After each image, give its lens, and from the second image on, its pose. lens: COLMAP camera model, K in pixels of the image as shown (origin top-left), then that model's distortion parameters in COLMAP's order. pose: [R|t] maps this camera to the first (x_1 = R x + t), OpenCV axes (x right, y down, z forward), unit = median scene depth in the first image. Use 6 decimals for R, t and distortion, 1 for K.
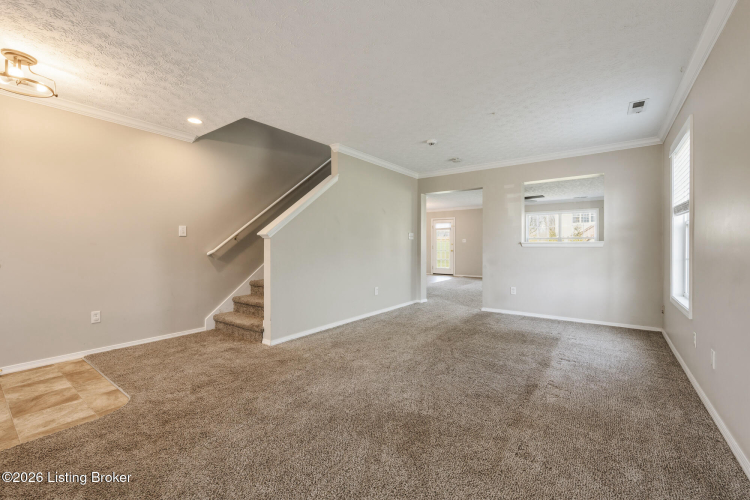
lens RADIAL K [[315.6, 0, 369.0], [0, 315.6, 245.8], [0, 0, 1]] dist [-0.000989, 0.000538]
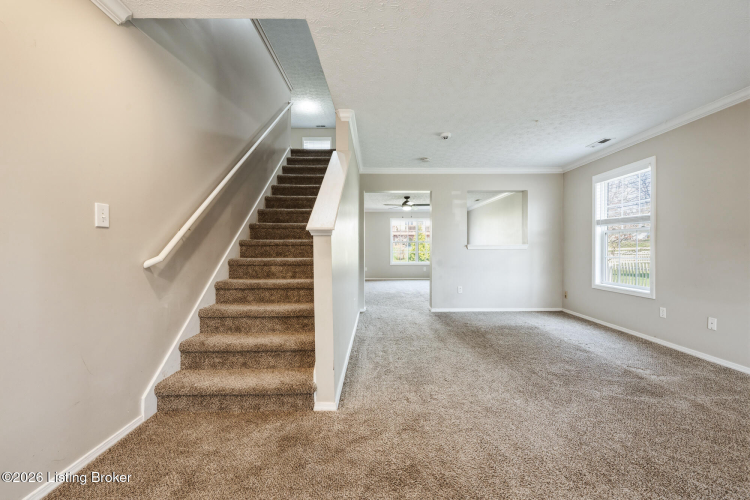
lens RADIAL K [[315.6, 0, 375.9], [0, 315.6, 249.0], [0, 0, 1]] dist [-0.000989, 0.000538]
pose [[0.792465, -0.002659, 0.609912, -0.640903], [0.001273, 0.999996, 0.002706, -0.000500], [-0.609917, -0.001368, 0.792464, 0.476179]]
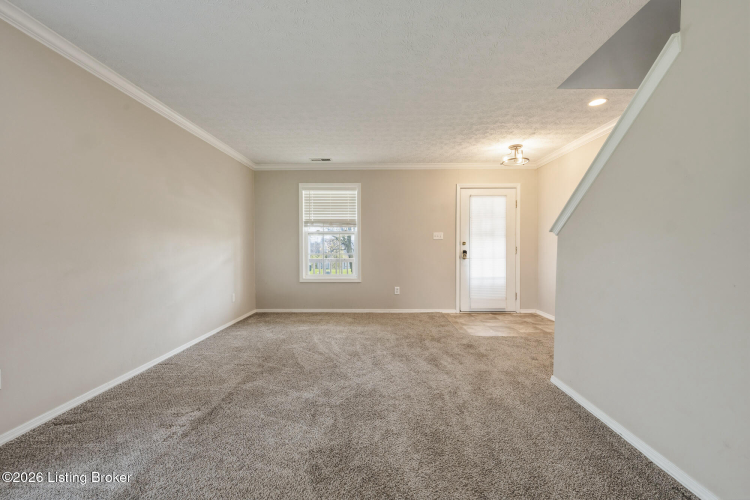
lens RADIAL K [[315.6, 0, 376.1], [0, 315.6, 251.2], [0, 0, 1]] dist [-0.000989, 0.000538]
pose [[-0.803533, 0.010005, -0.595176, 0.472630], [0.003808, 0.999925, 0.011667, 0.000365], [0.595248, 0.007108, -0.803510, 1.387421]]
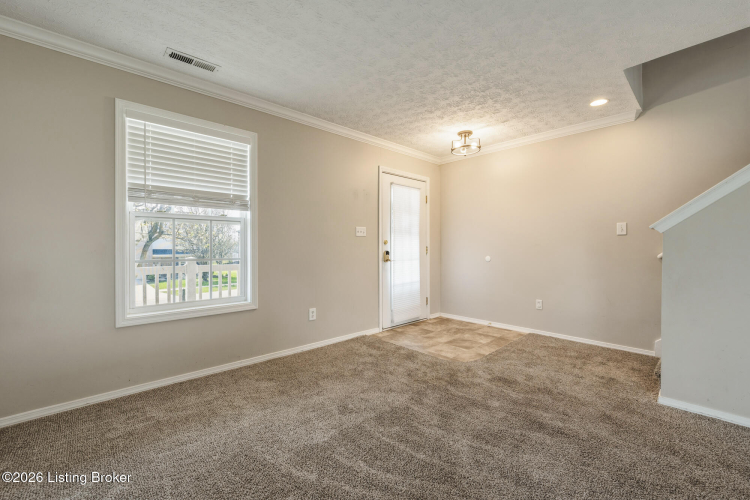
lens RADIAL K [[315.6, 0, 381.8], [0, 315.6, 245.0], [0, 0, 1]] dist [-0.000989, 0.000538]
pose [[-0.161435, -0.006066, -0.986865, 0.416779], [0.003869, 0.999970, -0.006780, 0.001512], [0.986876, -0.004913, -0.161406, 0.569076]]
